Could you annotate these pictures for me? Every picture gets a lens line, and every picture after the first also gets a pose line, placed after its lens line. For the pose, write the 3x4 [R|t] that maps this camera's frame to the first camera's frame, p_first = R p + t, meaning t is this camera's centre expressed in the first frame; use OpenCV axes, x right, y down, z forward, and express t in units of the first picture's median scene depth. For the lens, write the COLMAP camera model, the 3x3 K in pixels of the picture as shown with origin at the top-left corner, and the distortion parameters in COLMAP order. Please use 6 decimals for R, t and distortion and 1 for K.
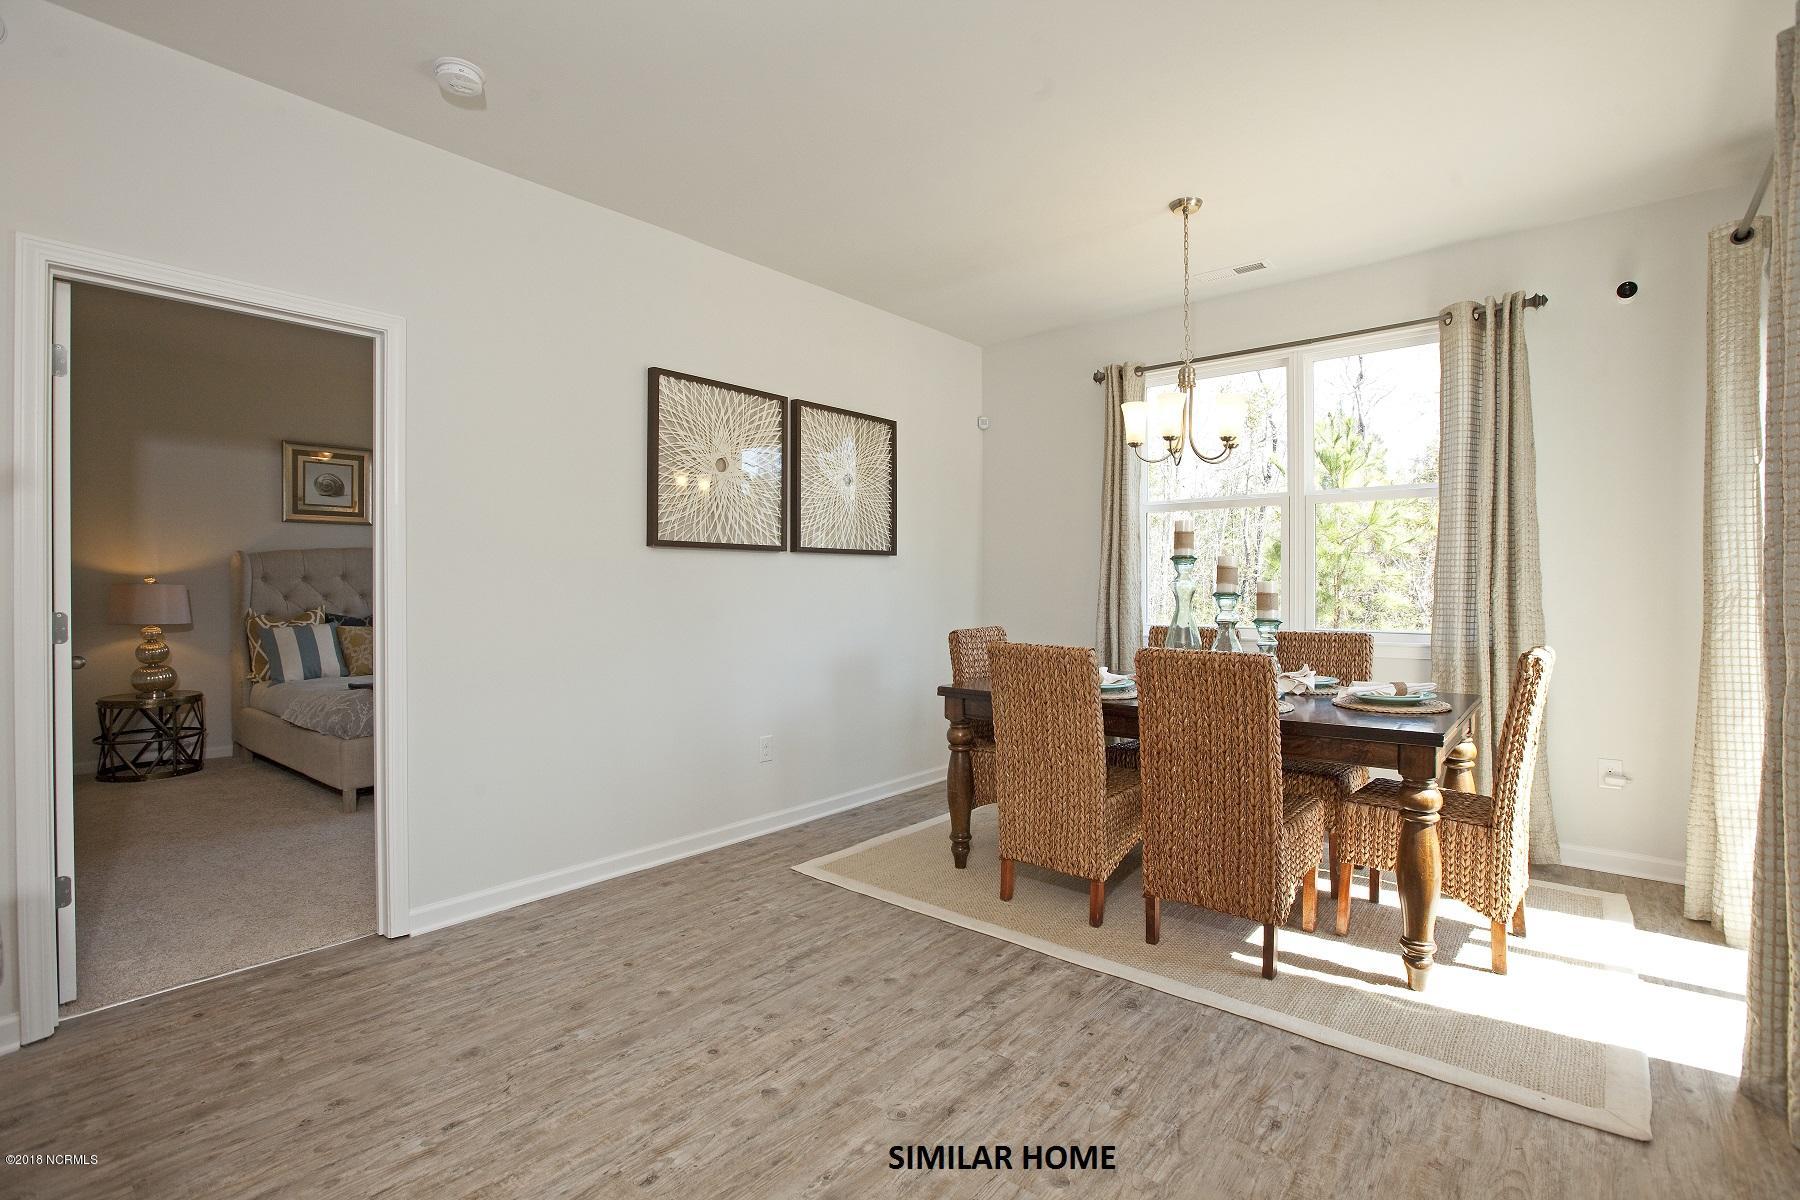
lens RADIAL K [[818.6, 0, 896.7], [0, 818.6, 601.8], [0, 0, 1]] dist [-0.033742, 0.004889]
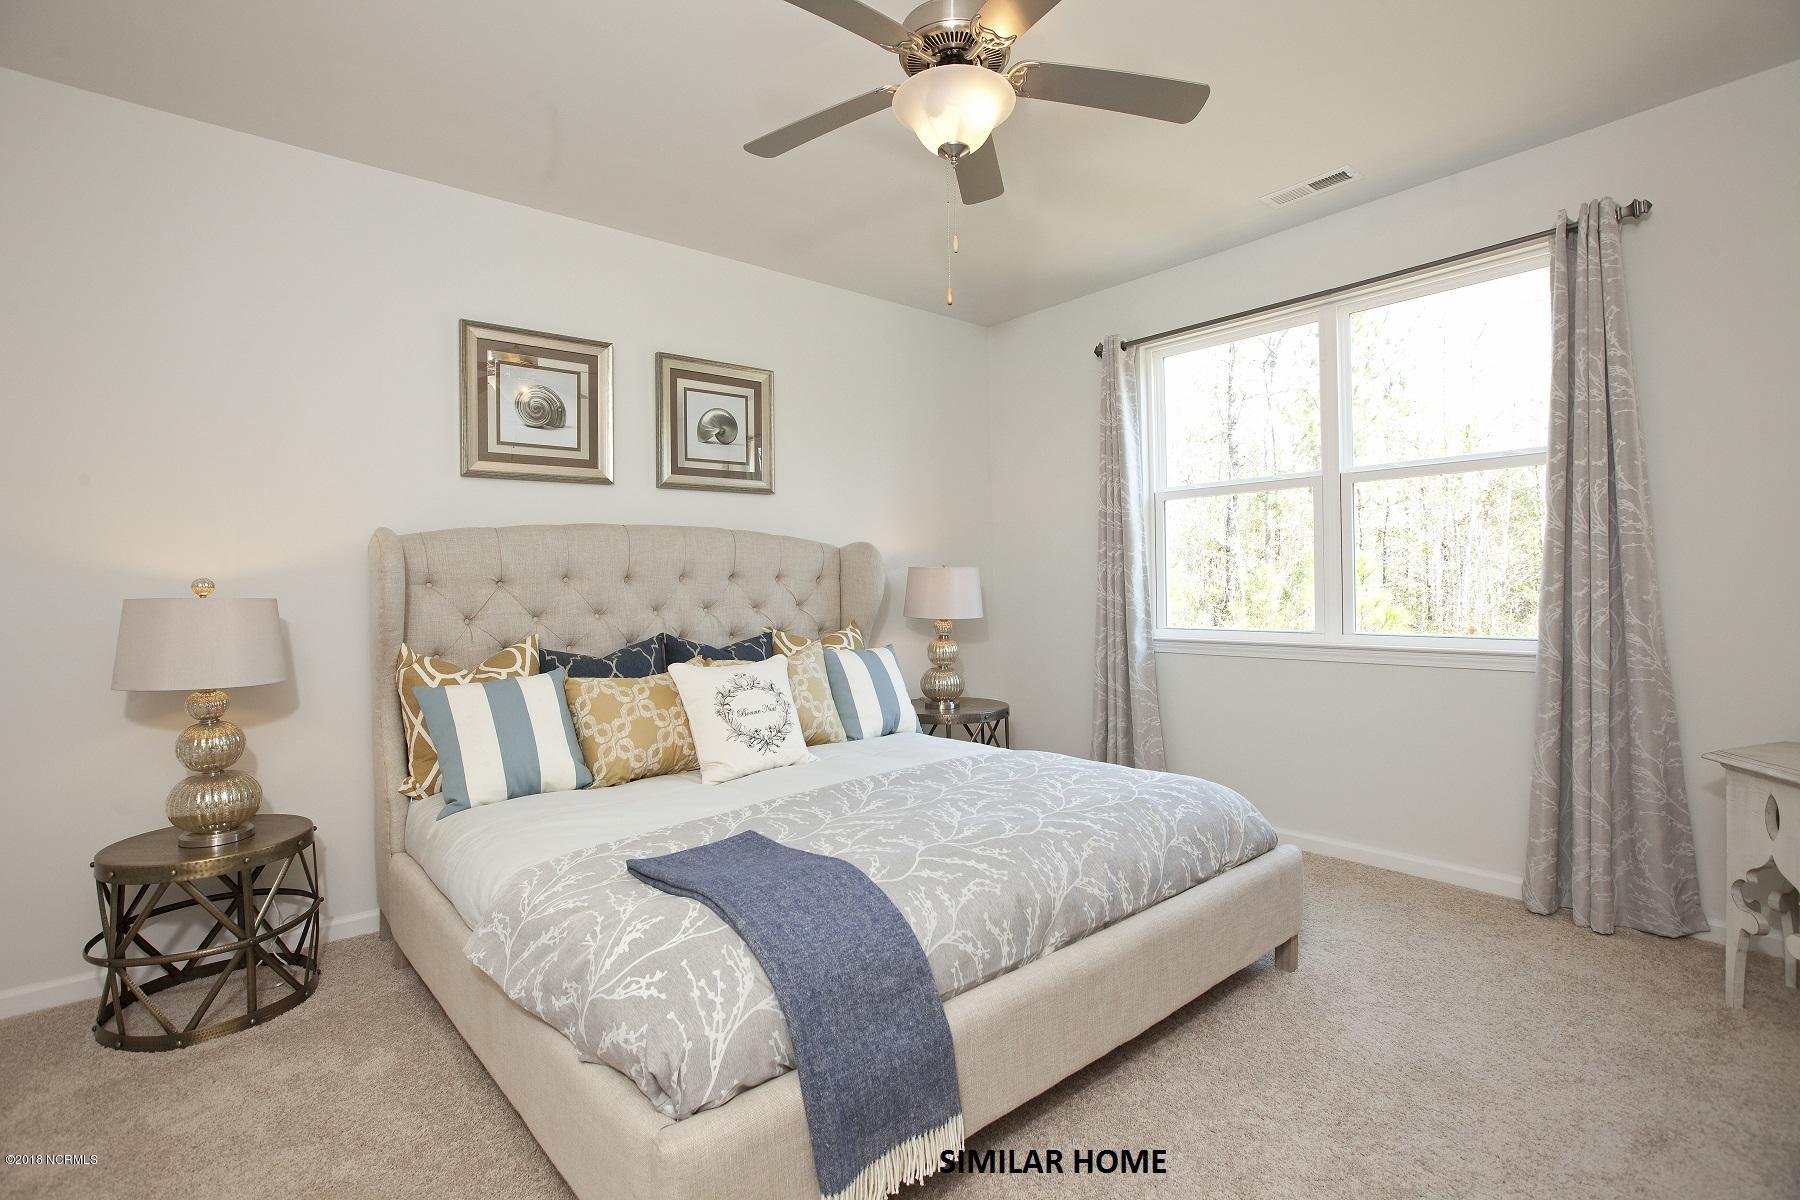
lens RADIAL K [[818.6, 0, 901.6], [0, 818.6, 588.5], [0, 0, 1]] dist [-0.033742, 0.004889]
pose [[0.988537, -0.010875, -0.150587, -0.421685], [0.011002, 0.999939, 0.000011, -0.024080], [0.150578, -0.001668, 0.988597, 0.547301]]
